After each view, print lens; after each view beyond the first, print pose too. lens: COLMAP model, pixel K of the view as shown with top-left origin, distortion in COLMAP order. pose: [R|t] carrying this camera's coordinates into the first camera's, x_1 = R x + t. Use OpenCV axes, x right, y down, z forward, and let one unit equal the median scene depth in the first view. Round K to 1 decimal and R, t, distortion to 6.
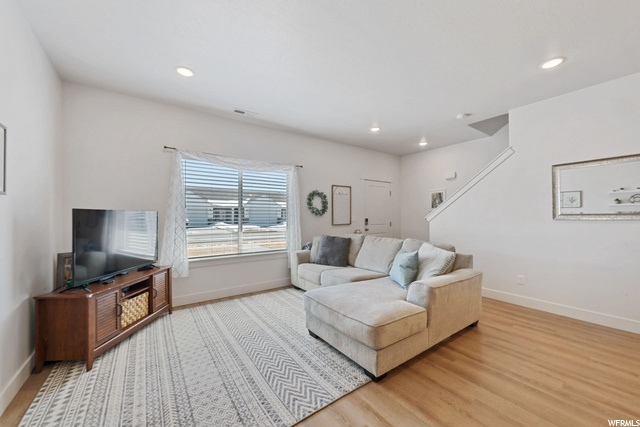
lens RADIAL K [[247.8, 0, 320.0], [0, 247.8, 213.5], [0, 0, 1]] dist [-0.002716, -0.000179]
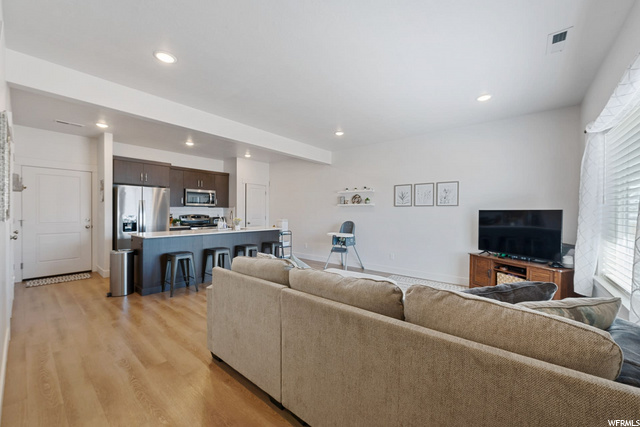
lens RADIAL K [[247.8, 0, 320.0], [0, 247.8, 213.5], [0, 0, 1]] dist [-0.002716, -0.000179]
pose [[-0.963978, -0.005363, -0.265929, 0.372161], [-0.004018, 0.999976, -0.005602, 0.012336], [0.265953, -0.004332, -0.963976, 1.278995]]
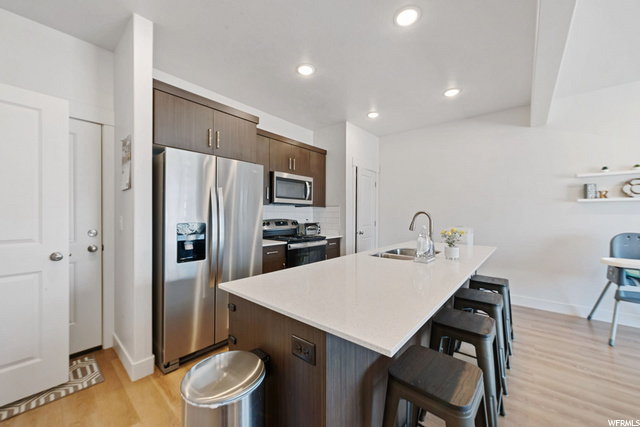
lens RADIAL K [[247.8, 0, 320.0], [0, 247.8, 213.5], [0, 0, 1]] dist [-0.002716, -0.000179]
pose [[-0.971477, -0.007179, -0.237026, 0.808135], [-0.003458, 0.999864, -0.016114, 0.006624], [0.237109, -0.014835, -0.971370, 0.422887]]
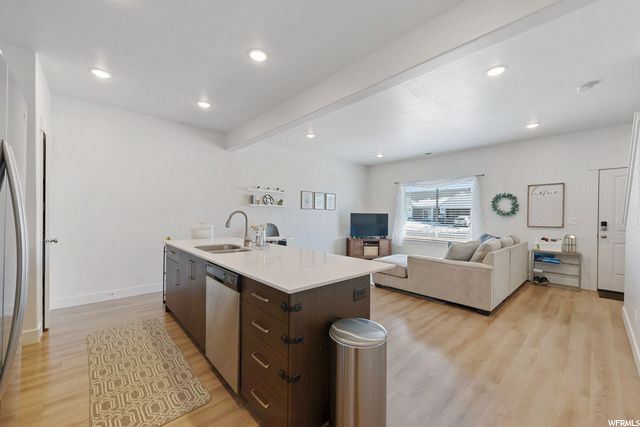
lens RADIAL K [[247.8, 0, 320.0], [0, 247.8, 213.5], [0, 0, 1]] dist [-0.002716, -0.000179]
pose [[0.119746, -0.003959, -0.992797, 1.157824], [-0.002157, 0.999989, -0.004248, 0.001148], [0.992802, 0.002651, 0.119736, 0.088608]]
